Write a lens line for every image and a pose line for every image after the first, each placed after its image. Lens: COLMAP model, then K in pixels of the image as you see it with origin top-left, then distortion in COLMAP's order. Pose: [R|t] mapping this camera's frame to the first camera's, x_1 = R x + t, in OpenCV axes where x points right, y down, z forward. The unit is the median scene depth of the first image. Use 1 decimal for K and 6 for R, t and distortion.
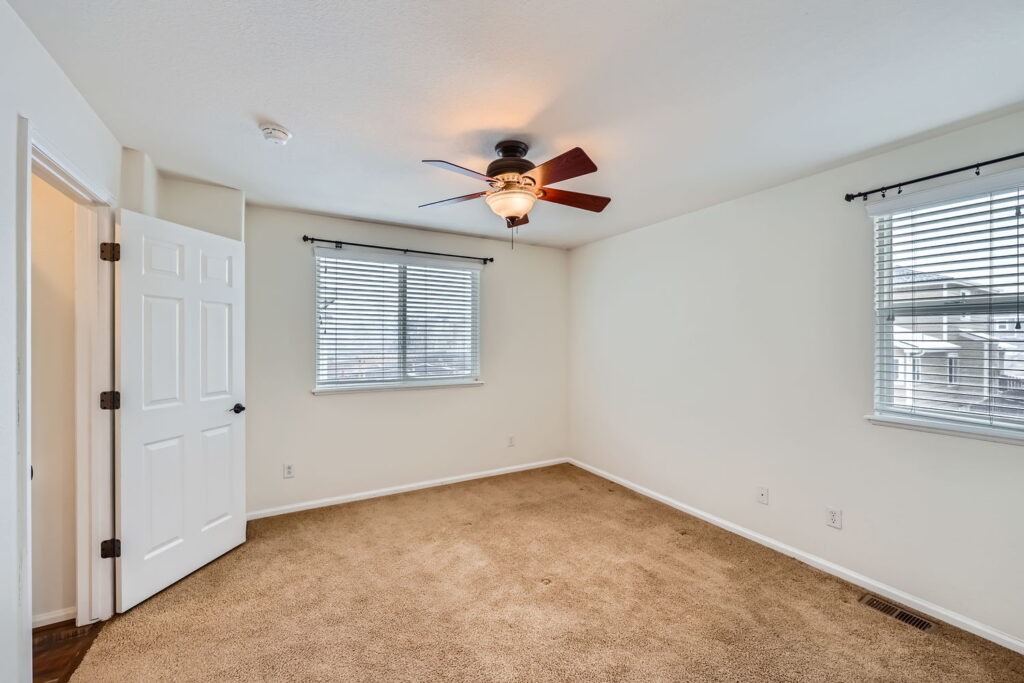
lens RADIAL K [[418.4, 0, 512.1], [0, 418.4, 337.7], [0, 0, 1]] dist [-0.001438, 0.000502]
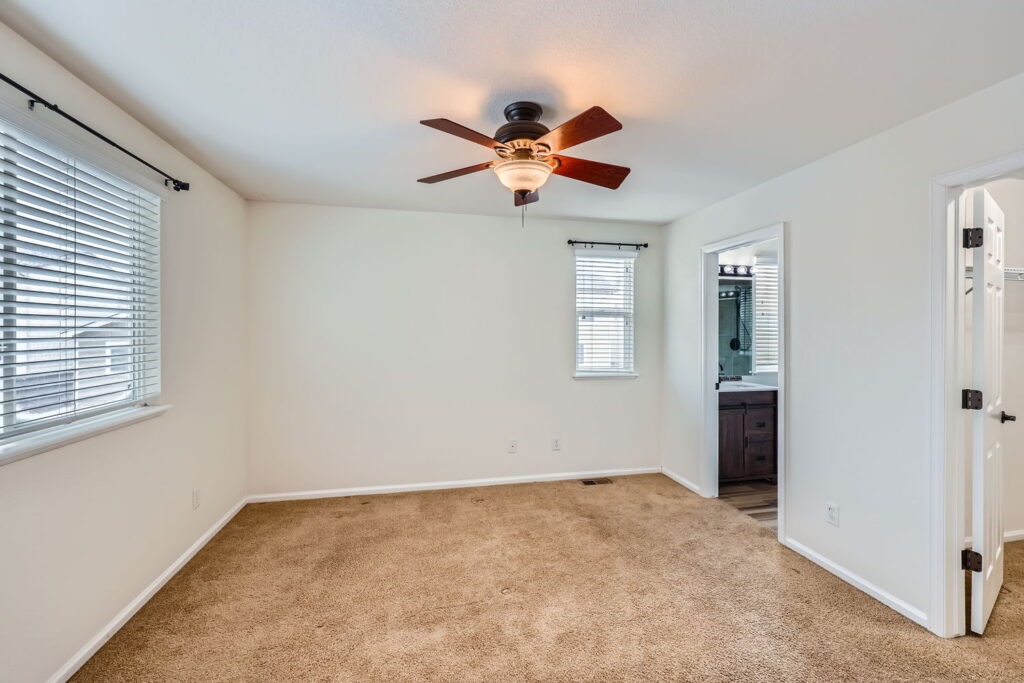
lens RADIAL K [[418.4, 0, 513.2], [0, 418.4, 341.8], [0, 0, 1]] dist [-0.001438, 0.000502]
pose [[0.296945, -0.026467, 0.954528, -0.645331], [-0.005794, 0.999547, 0.029518, 0.001950], [-0.954877, -0.014296, 0.296657, 0.589823]]
